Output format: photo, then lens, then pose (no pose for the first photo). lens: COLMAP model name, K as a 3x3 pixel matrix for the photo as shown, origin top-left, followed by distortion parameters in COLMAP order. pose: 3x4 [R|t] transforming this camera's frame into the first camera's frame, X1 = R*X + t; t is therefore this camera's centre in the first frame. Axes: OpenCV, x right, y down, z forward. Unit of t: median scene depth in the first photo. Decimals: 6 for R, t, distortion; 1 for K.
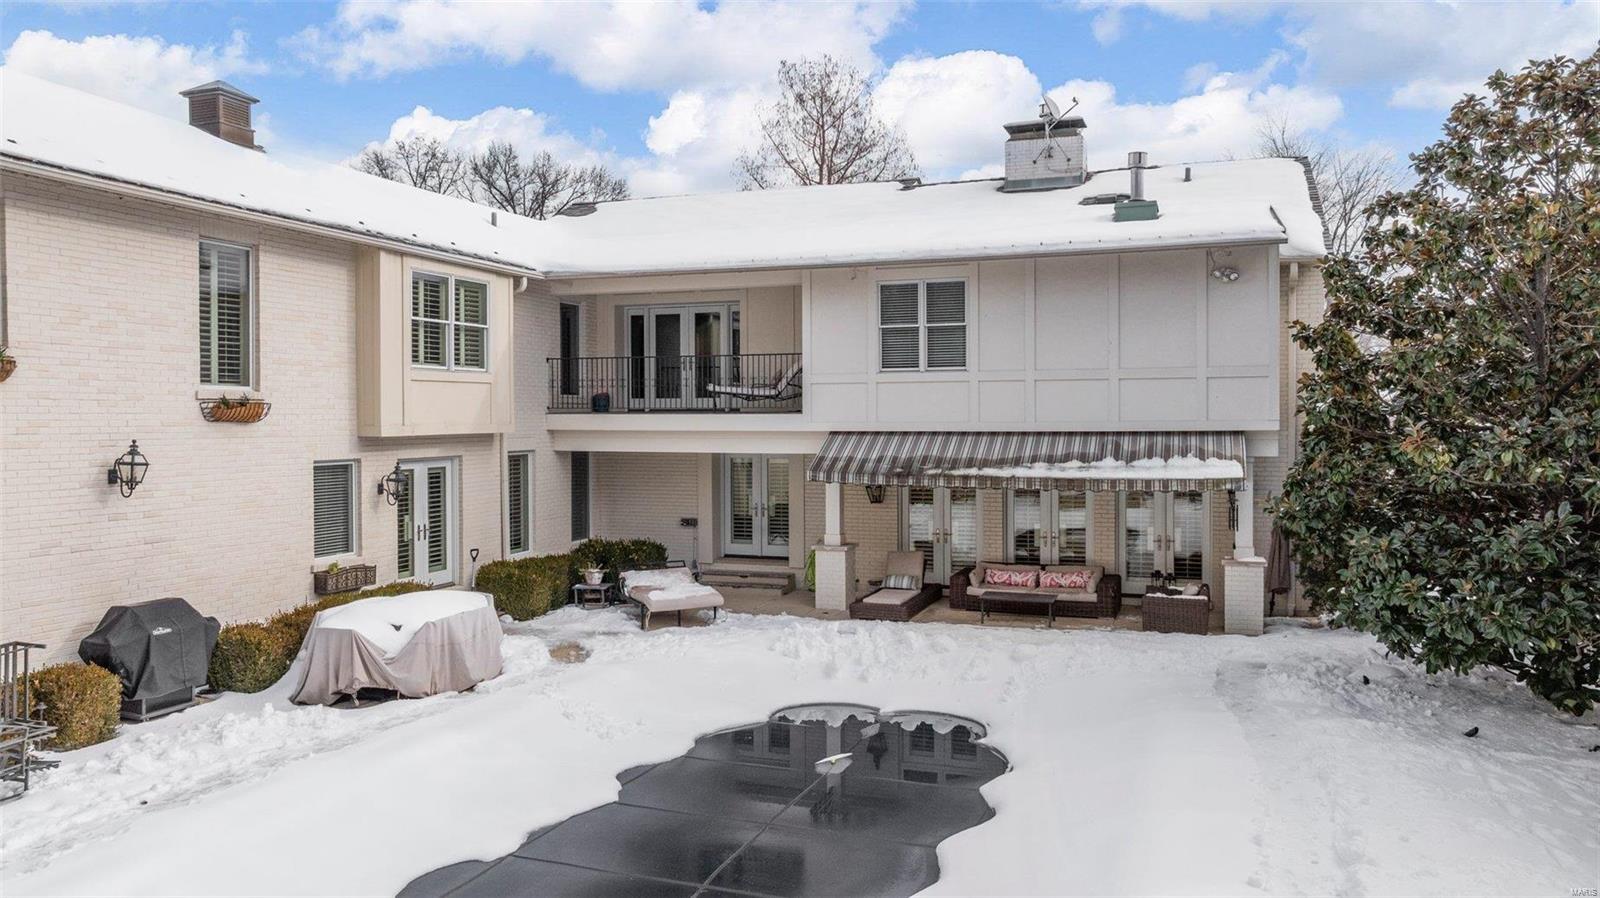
lens RADIAL K [[1126.6, 0, 796.2], [0, 1126.6, 442.4], [0, 0, 1]] dist [-0.007969, 0.007480]
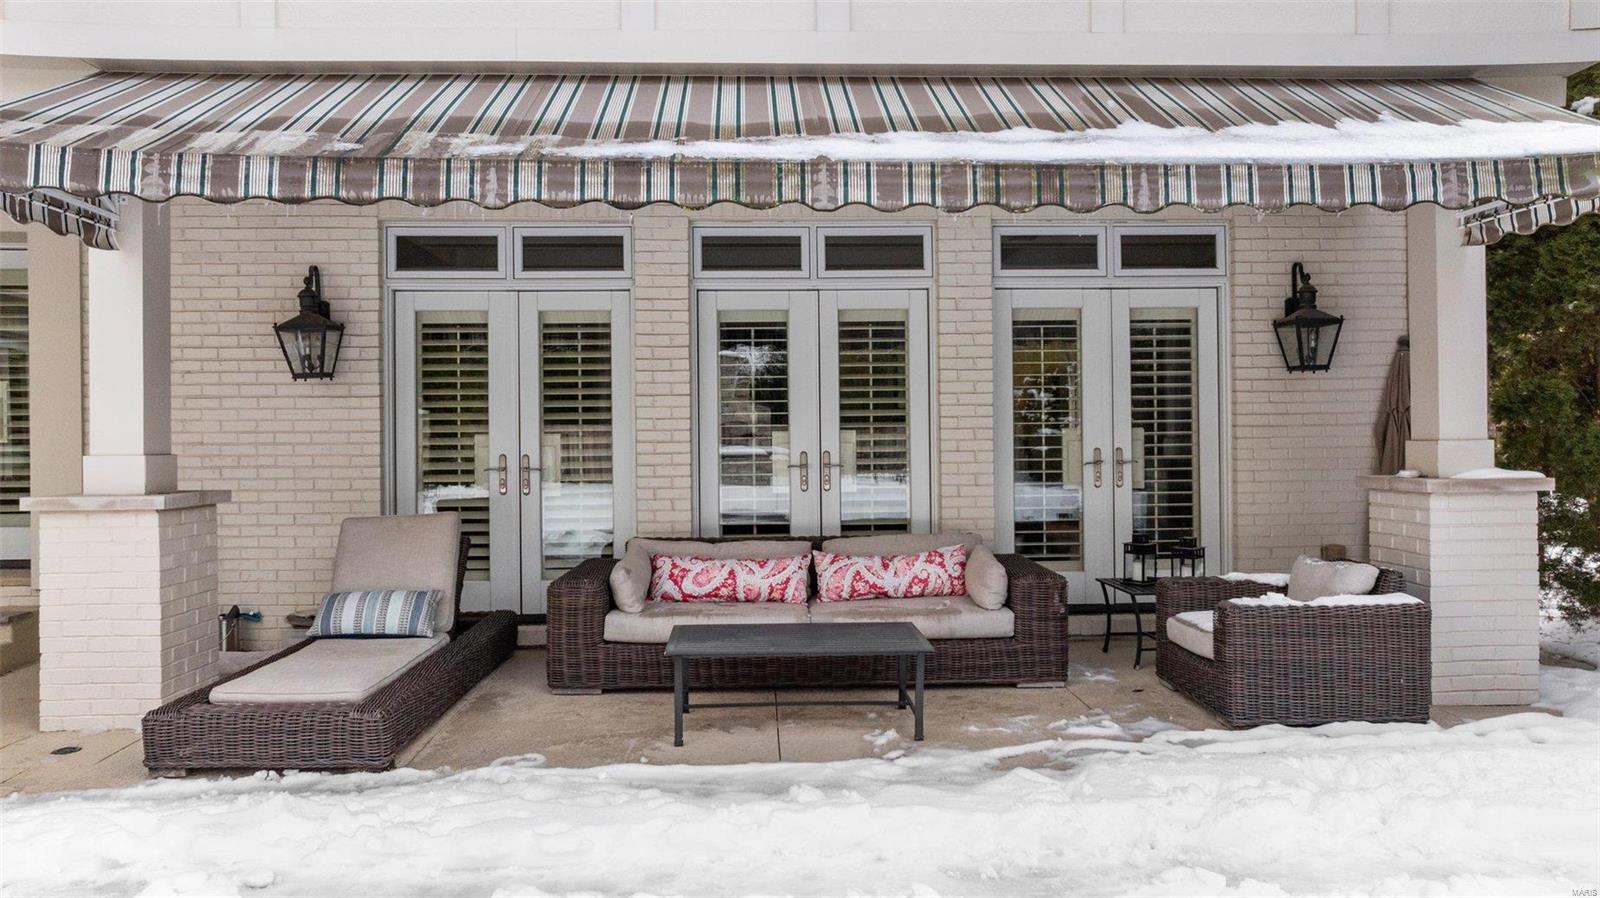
lens RADIAL K [[1126.6, 0, 802.1], [0, 1126.6, 439.0], [0, 0, 1]] dist [-0.007969, 0.007480]
pose [[0.920558, -0.004811, 0.390577, 0.082235], [0.014223, 0.999674, -0.021209, 0.088159], [-0.390347, 0.025080, 0.920326, 0.699781]]
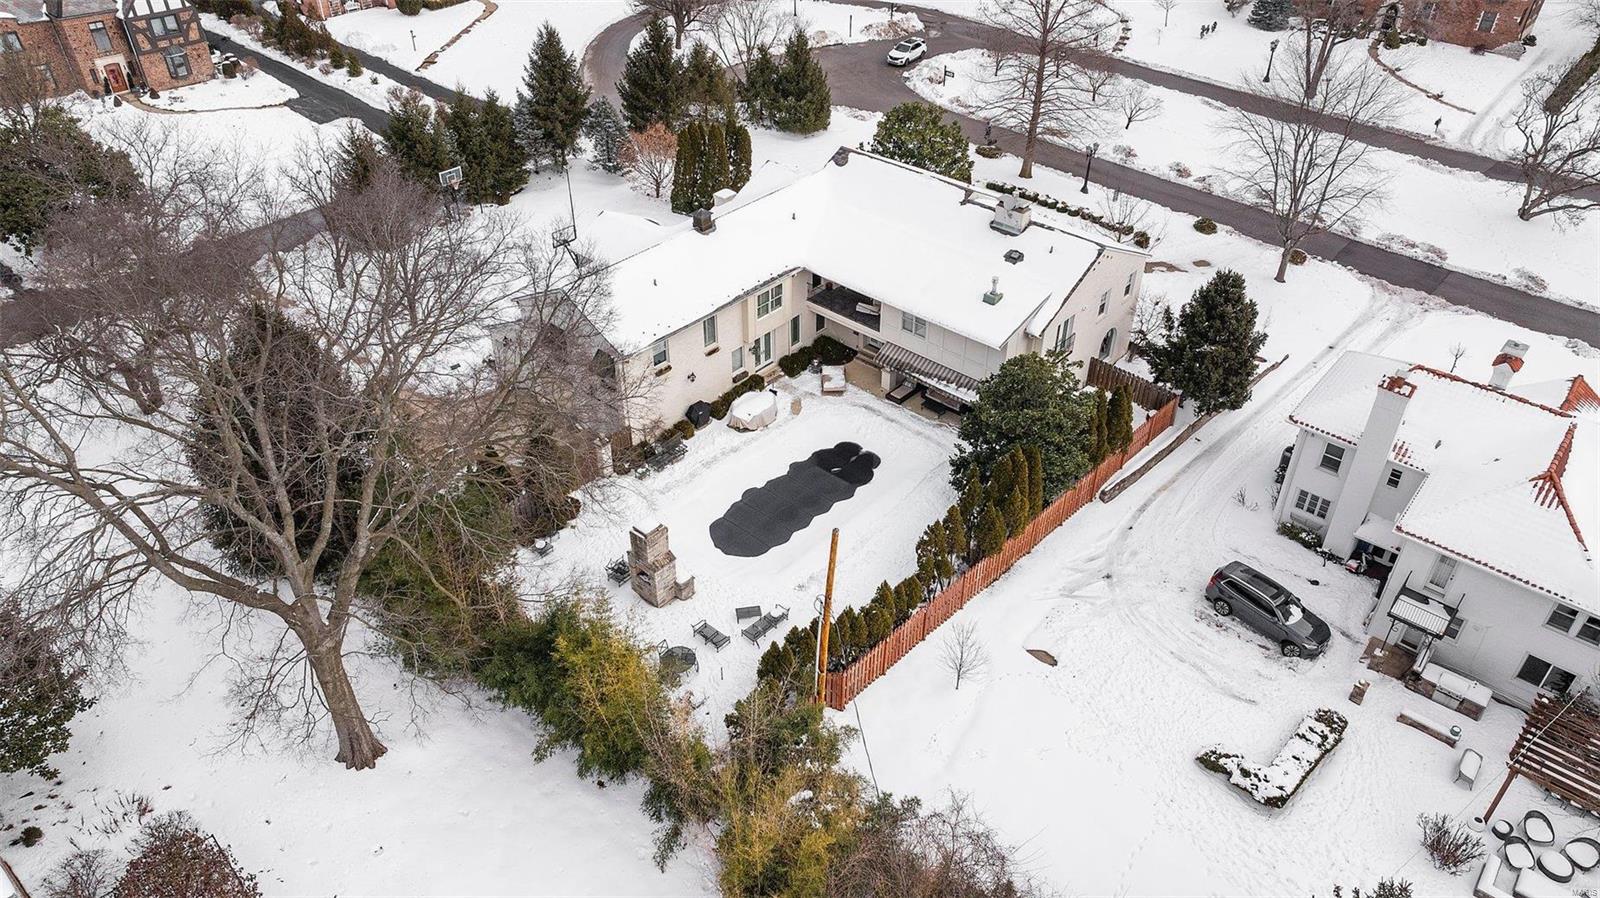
lens RADIAL K [[1126.6, 0, 807.8], [0, 1126.6, 446.7], [0, 0, 1]] dist [-0.007969, 0.007480]
pose [[0.932552, 0.225818, -0.281697, 0.764068], [-0.021482, 0.813570, 0.581070, -1.567046], [0.360396, -0.535827, 0.763547, -1.587257]]
